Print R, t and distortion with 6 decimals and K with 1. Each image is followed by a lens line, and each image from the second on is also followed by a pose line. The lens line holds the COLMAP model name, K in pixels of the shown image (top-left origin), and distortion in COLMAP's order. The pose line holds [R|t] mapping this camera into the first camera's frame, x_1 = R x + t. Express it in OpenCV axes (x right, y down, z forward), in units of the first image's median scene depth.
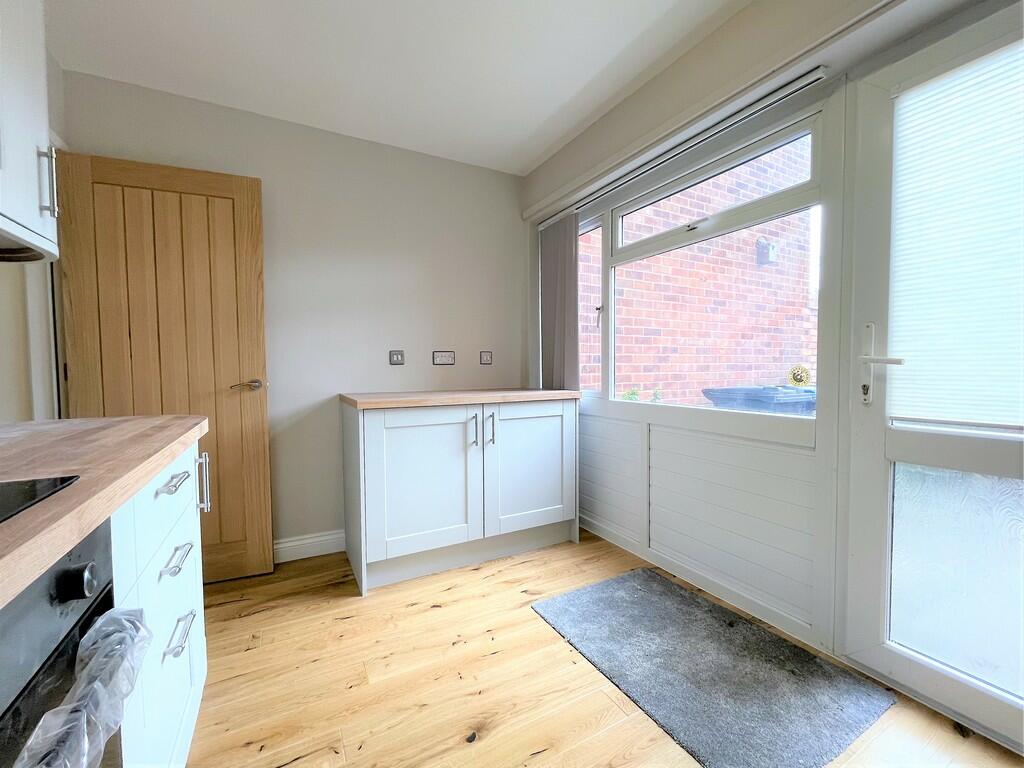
lens RADIAL K [[413.4, 0, 505.1], [0, 413.4, 387.4], [0, 0, 1]] dist [-0.006541, 0.000377]
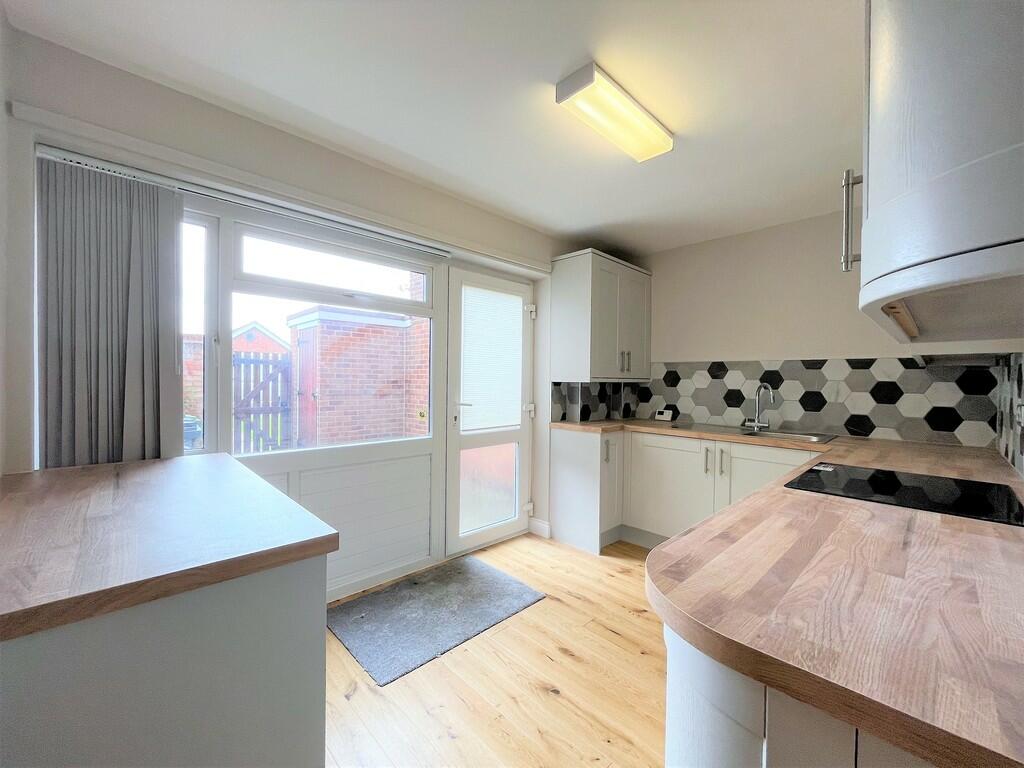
lens RADIAL K [[413.4, 0, 507.7], [0, 413.4, 383.2], [0, 0, 1]] dist [-0.006541, 0.000377]
pose [[-0.253330, -0.004397, 0.967370, -1.241804], [0.035218, 0.999285, 0.013765, -0.197788], [-0.966739, 0.037556, -0.252994, 1.313832]]
